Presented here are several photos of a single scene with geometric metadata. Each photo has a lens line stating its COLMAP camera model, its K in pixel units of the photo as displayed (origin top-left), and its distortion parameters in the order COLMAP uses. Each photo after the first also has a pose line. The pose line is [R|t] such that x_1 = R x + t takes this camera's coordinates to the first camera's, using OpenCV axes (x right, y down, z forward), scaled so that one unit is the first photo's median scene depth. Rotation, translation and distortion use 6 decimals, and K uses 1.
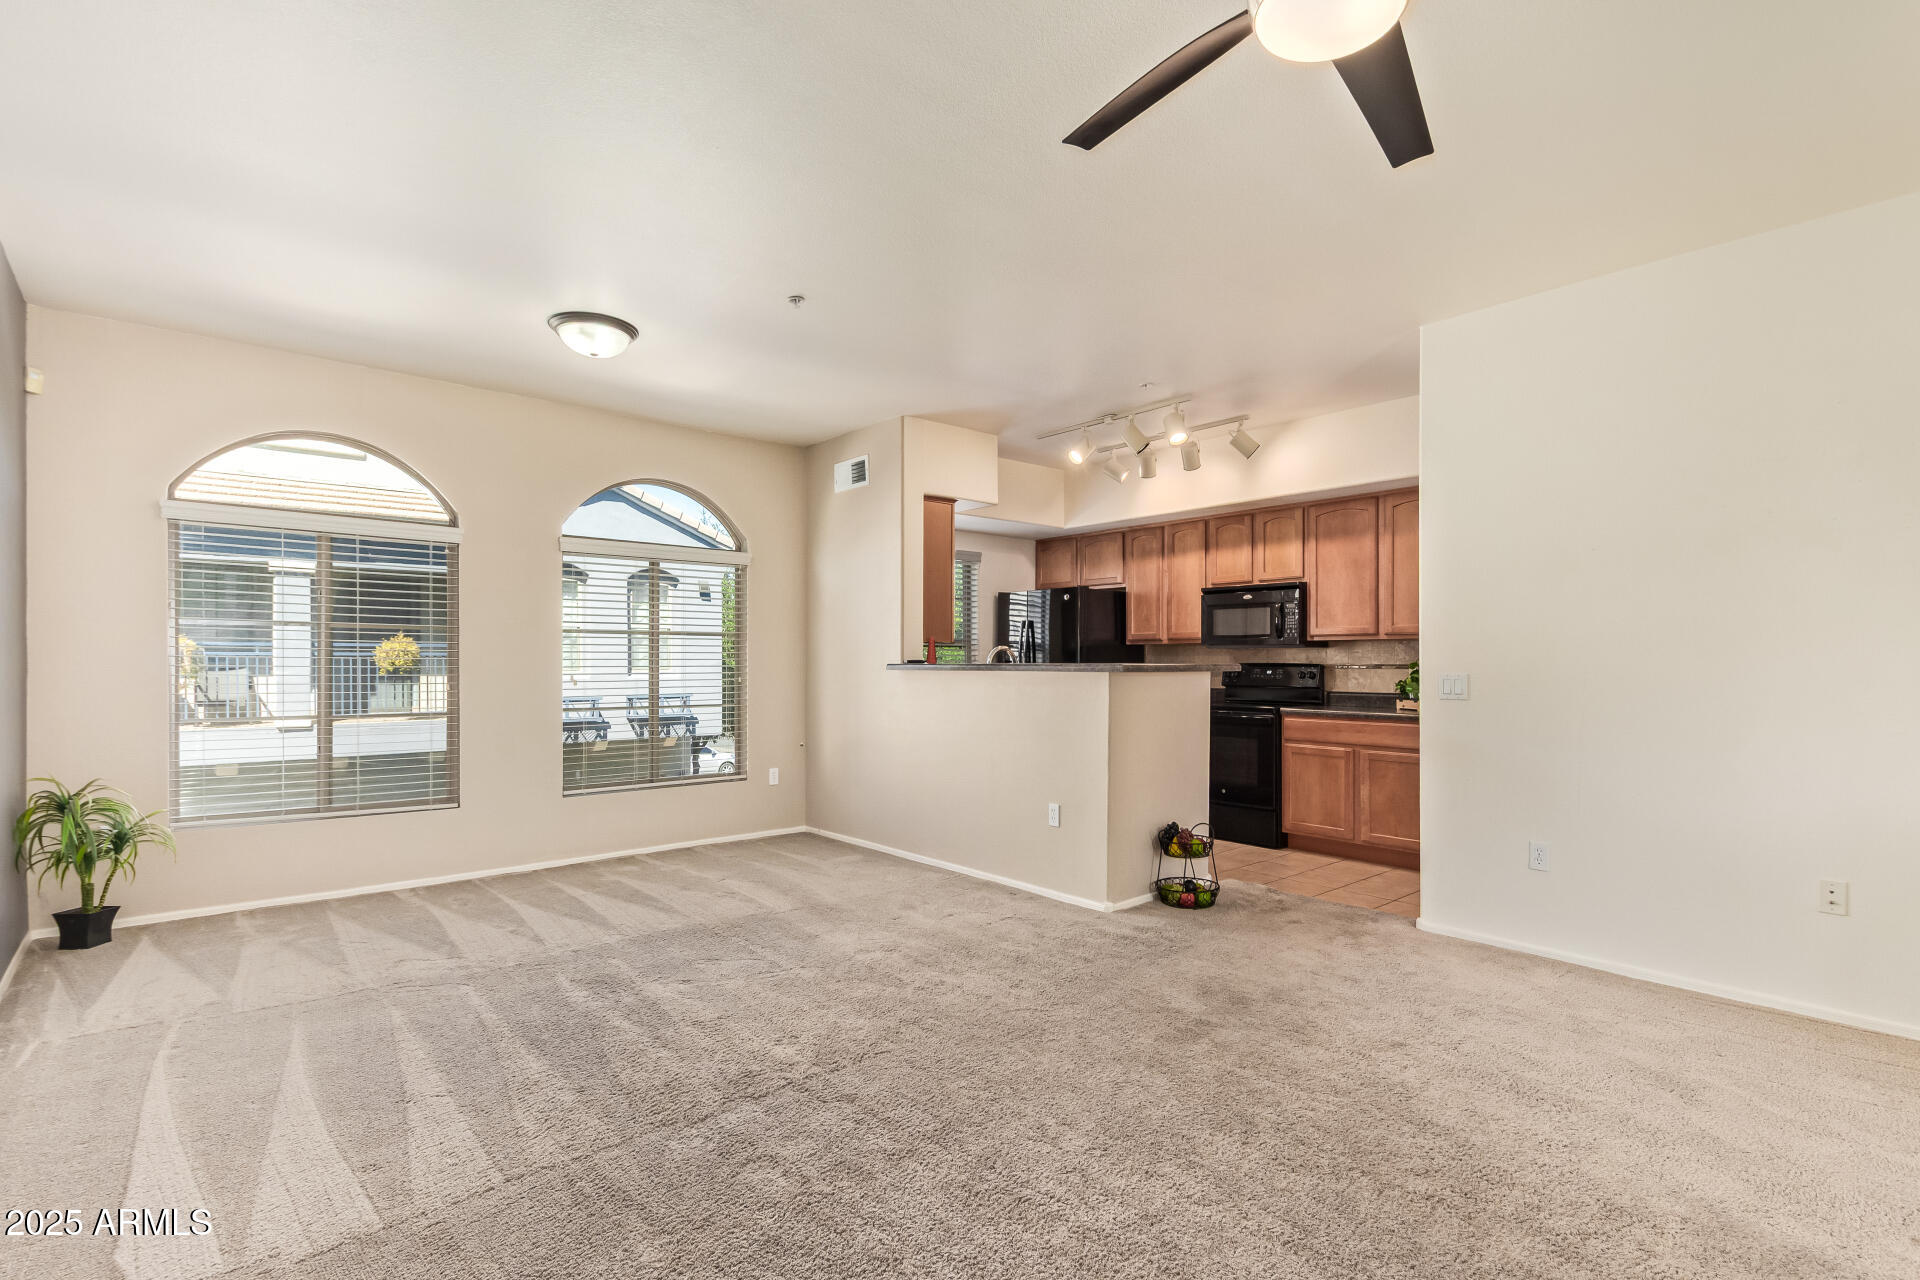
lens RADIAL K [[913.9, 0, 990.9], [0, 913.9, 654.2], [0, 0, 1]] dist [0.012572, -0.003506]
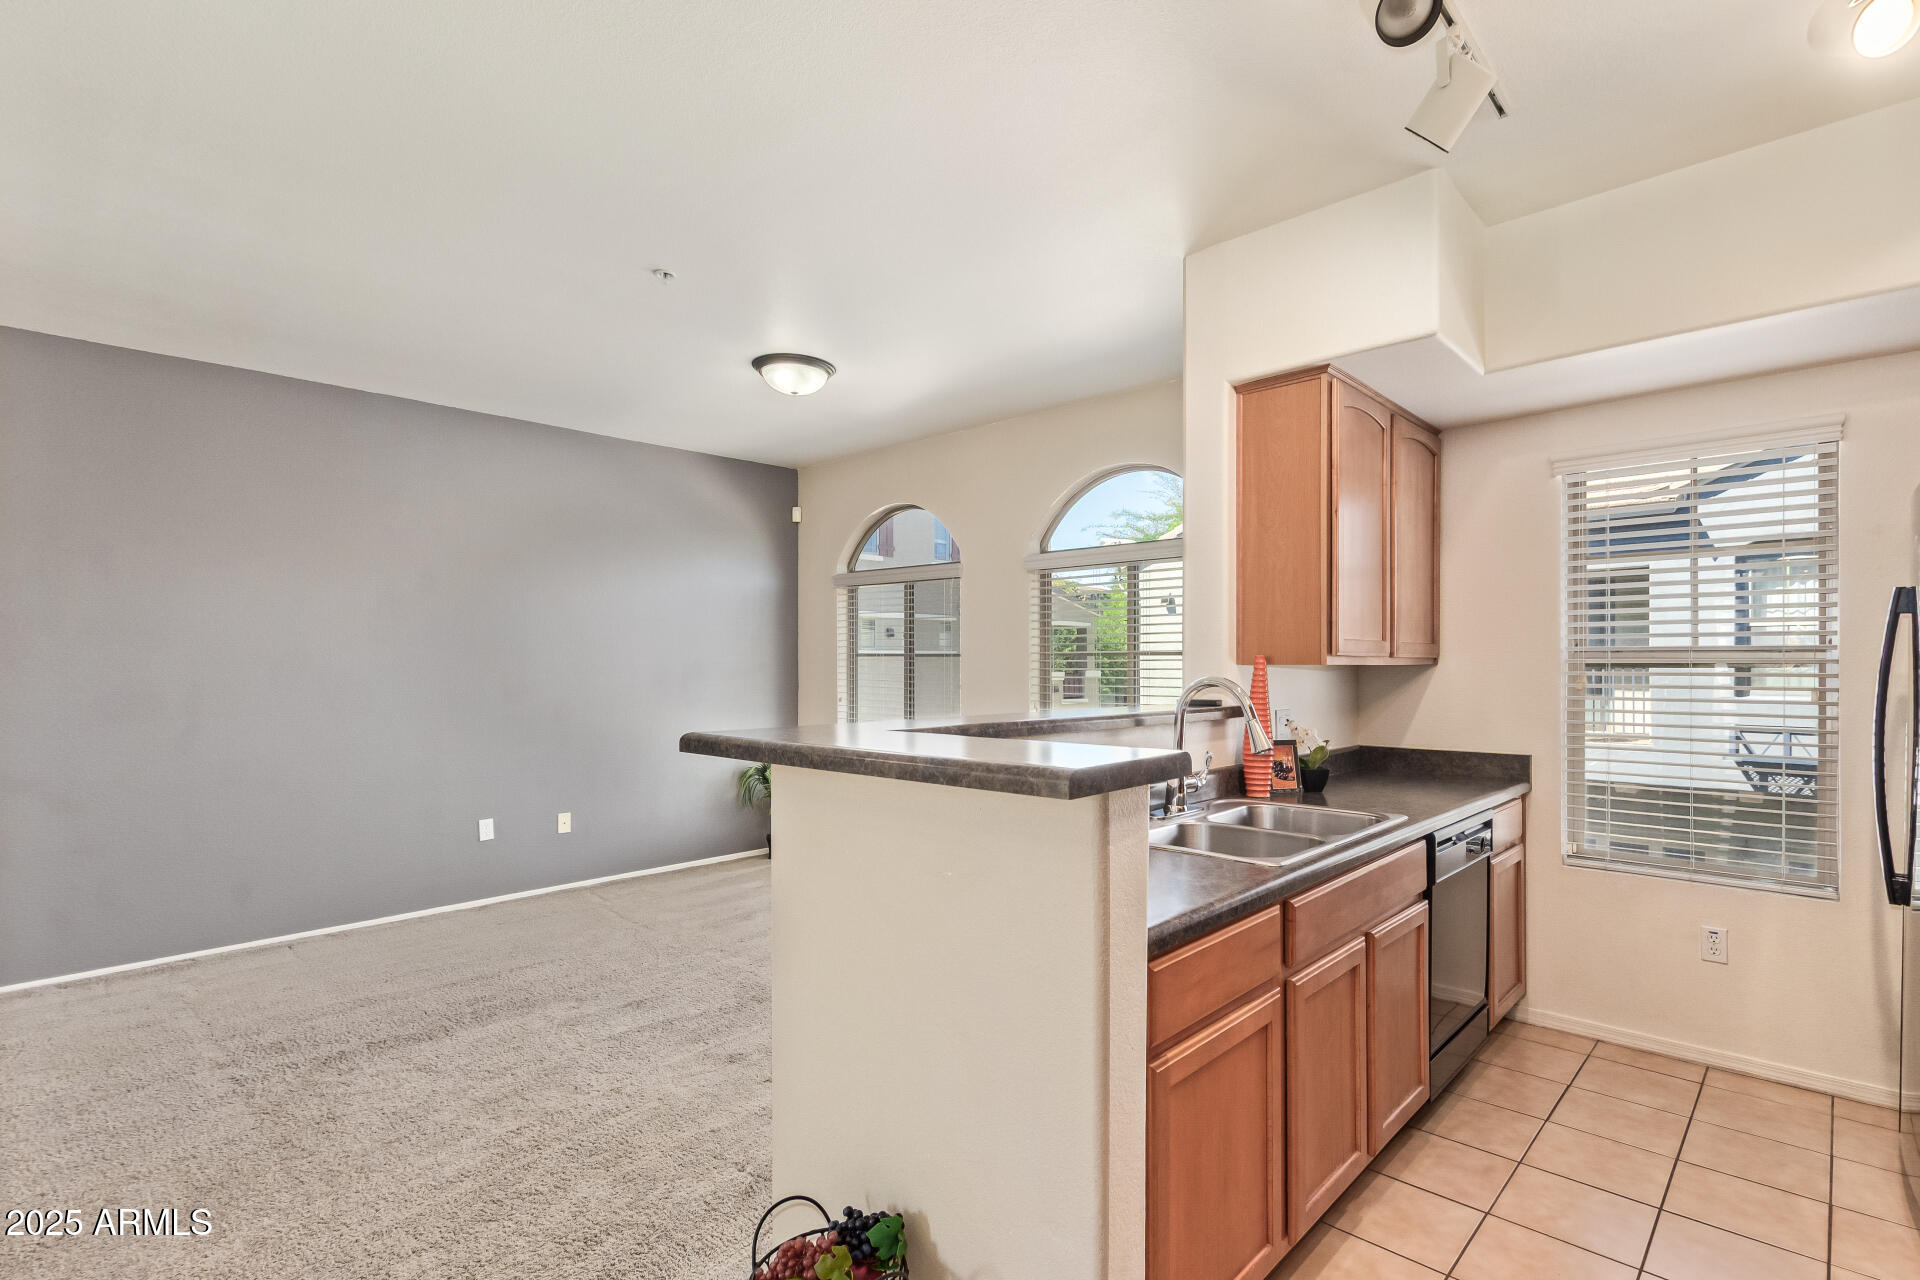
lens RADIAL K [[913.9, 0, 968.9], [0, 913.9, 657.6], [0, 0, 1]] dist [0.012572, -0.003506]
pose [[0.092748, -0.008295, -0.995655, 0.444987], [0.010436, 0.999918, -0.007358, -0.016960], [0.995635, -0.009708, 0.092827, 0.836175]]
